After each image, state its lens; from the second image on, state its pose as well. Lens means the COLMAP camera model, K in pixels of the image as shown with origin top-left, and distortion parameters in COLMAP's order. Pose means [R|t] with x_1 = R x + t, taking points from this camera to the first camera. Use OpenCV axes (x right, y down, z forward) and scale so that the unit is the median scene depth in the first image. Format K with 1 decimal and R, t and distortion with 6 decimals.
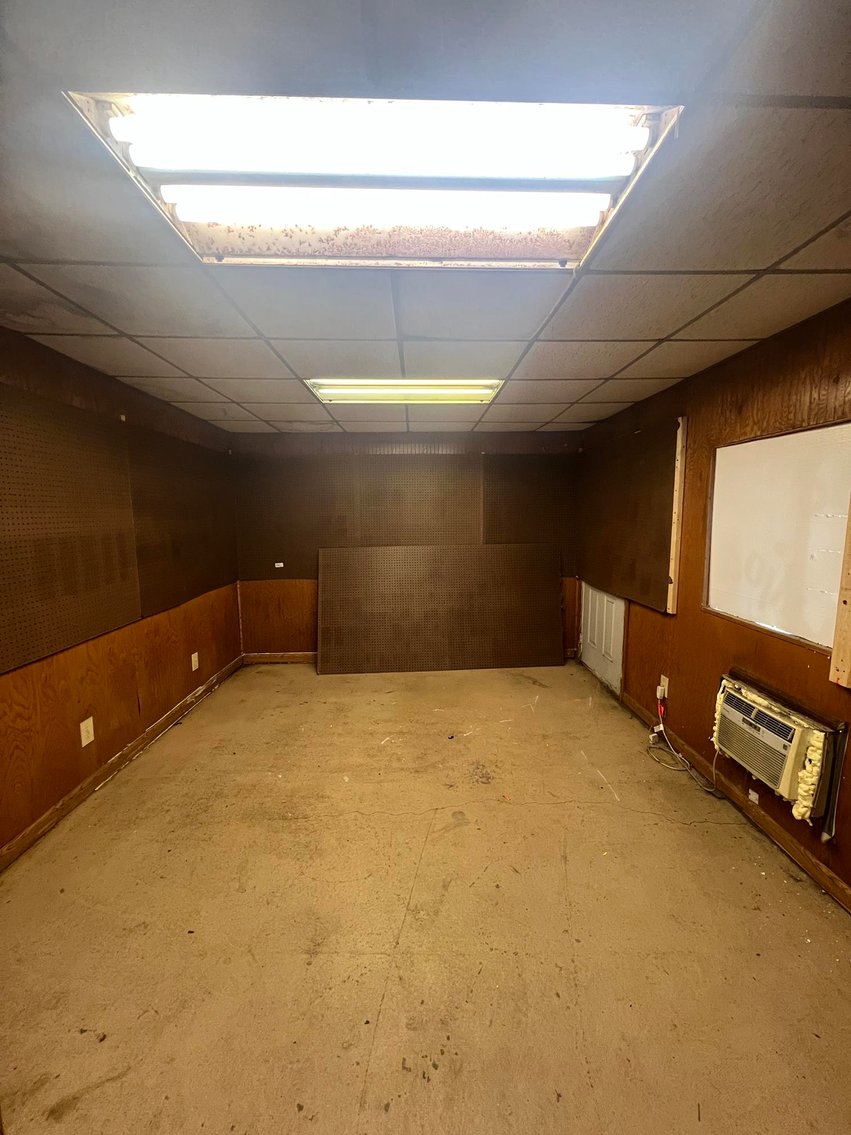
lens RADIAL K [[451.2, 0, 421.9], [0, 451.2, 563.8], [0, 0, 1]] dist [-0.003833, -0.000004]
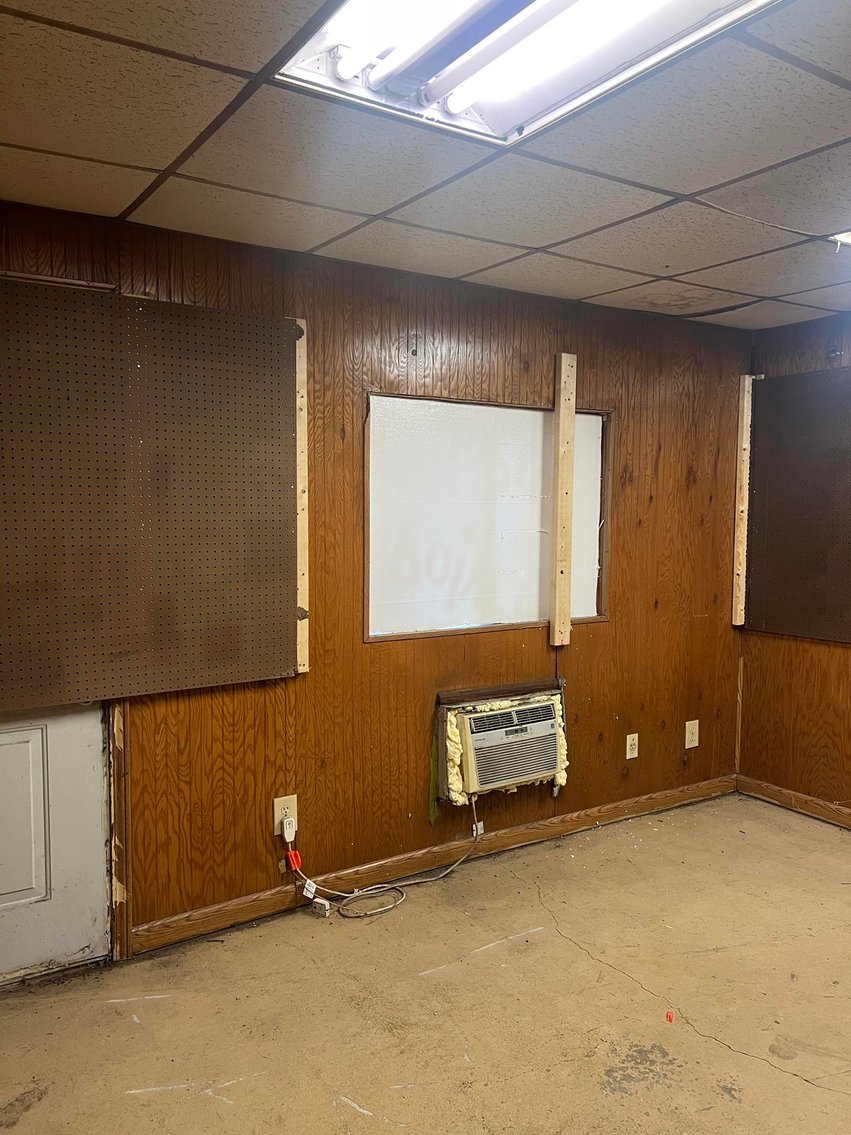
lens RADIAL K [[857.6, 0, 419.1], [0, 857.6, 575.0], [0, 0, 1]] dist [0.056786, -0.061378]
pose [[-0.535577, -0.067340, 0.841797, -0.468801], [0.094202, 0.985830, 0.138796, -0.163749], [-0.839216, 0.153635, -0.521645, 1.645591]]
